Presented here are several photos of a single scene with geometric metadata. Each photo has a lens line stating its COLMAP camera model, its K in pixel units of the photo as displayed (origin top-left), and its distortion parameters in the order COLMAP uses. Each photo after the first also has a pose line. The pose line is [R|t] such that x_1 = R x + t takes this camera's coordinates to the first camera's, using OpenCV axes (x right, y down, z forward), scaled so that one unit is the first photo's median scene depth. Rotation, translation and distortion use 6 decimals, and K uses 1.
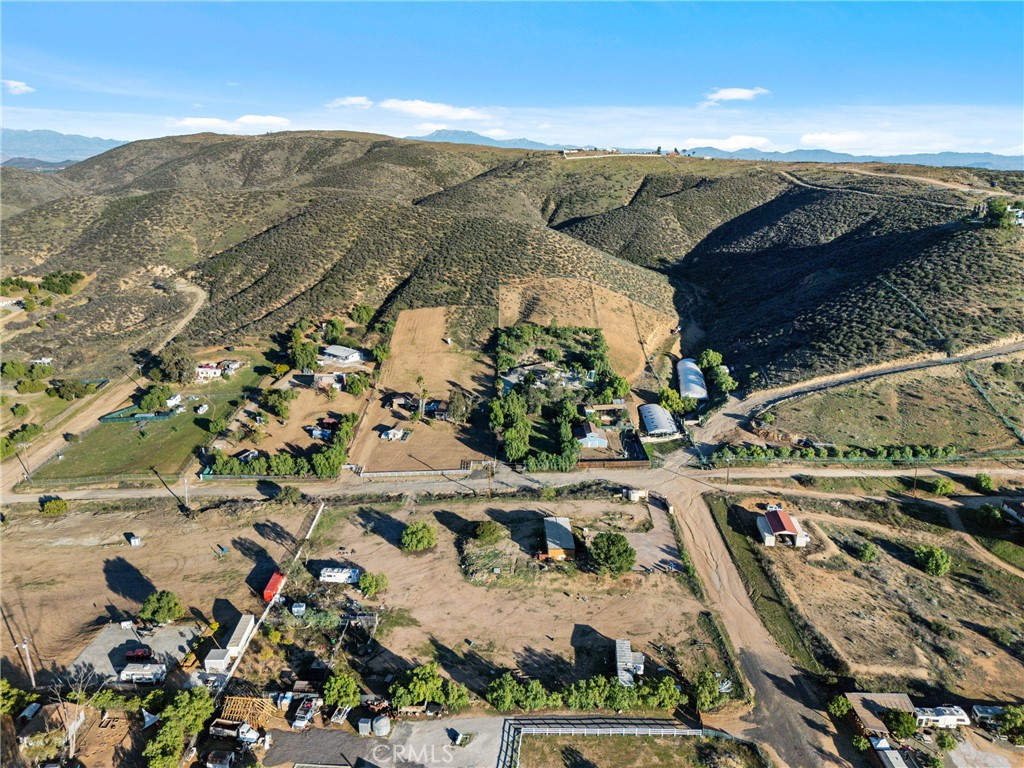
lens RADIAL K [[771.3, 0, 516.8], [0, 771.3, 367.3], [0, 0, 1]] dist [0.081934, -0.081583]
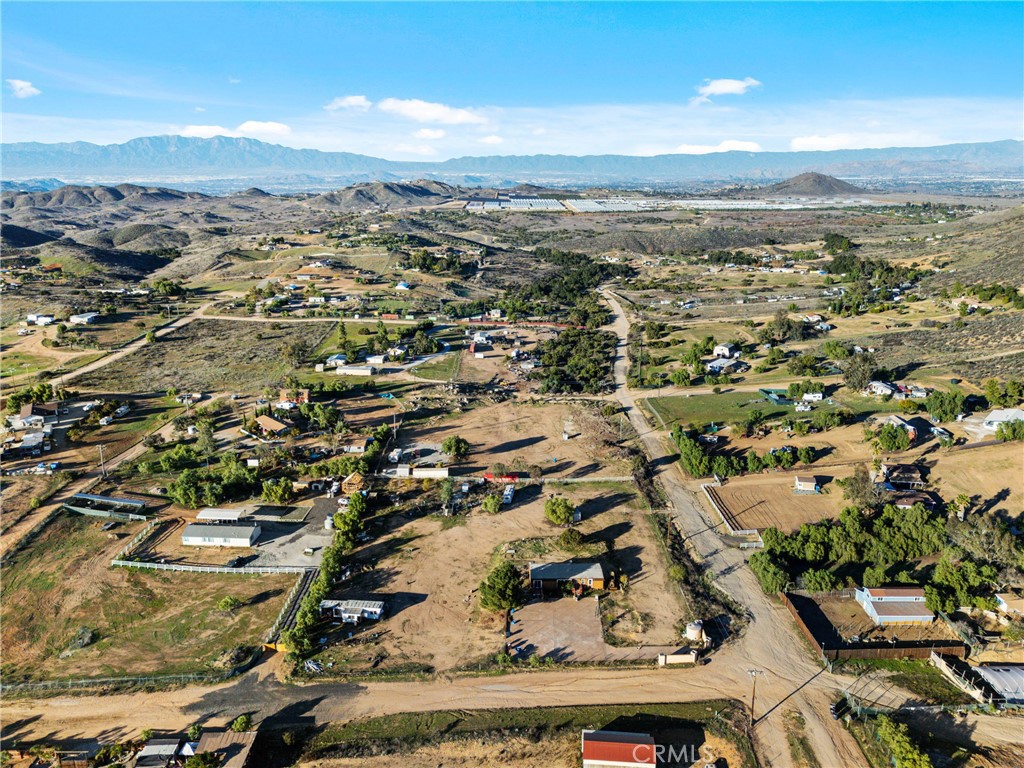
lens RADIAL K [[771.3, 0, 516.8], [0, 771.3, 367.3], [0, 0, 1]] dist [0.081934, -0.081583]
pose [[0.003216, 0.243654, -0.969857, 0.973241], [-0.260608, 0.936552, 0.234422, -0.232987], [0.965439, 0.251998, 0.066510, 0.901574]]
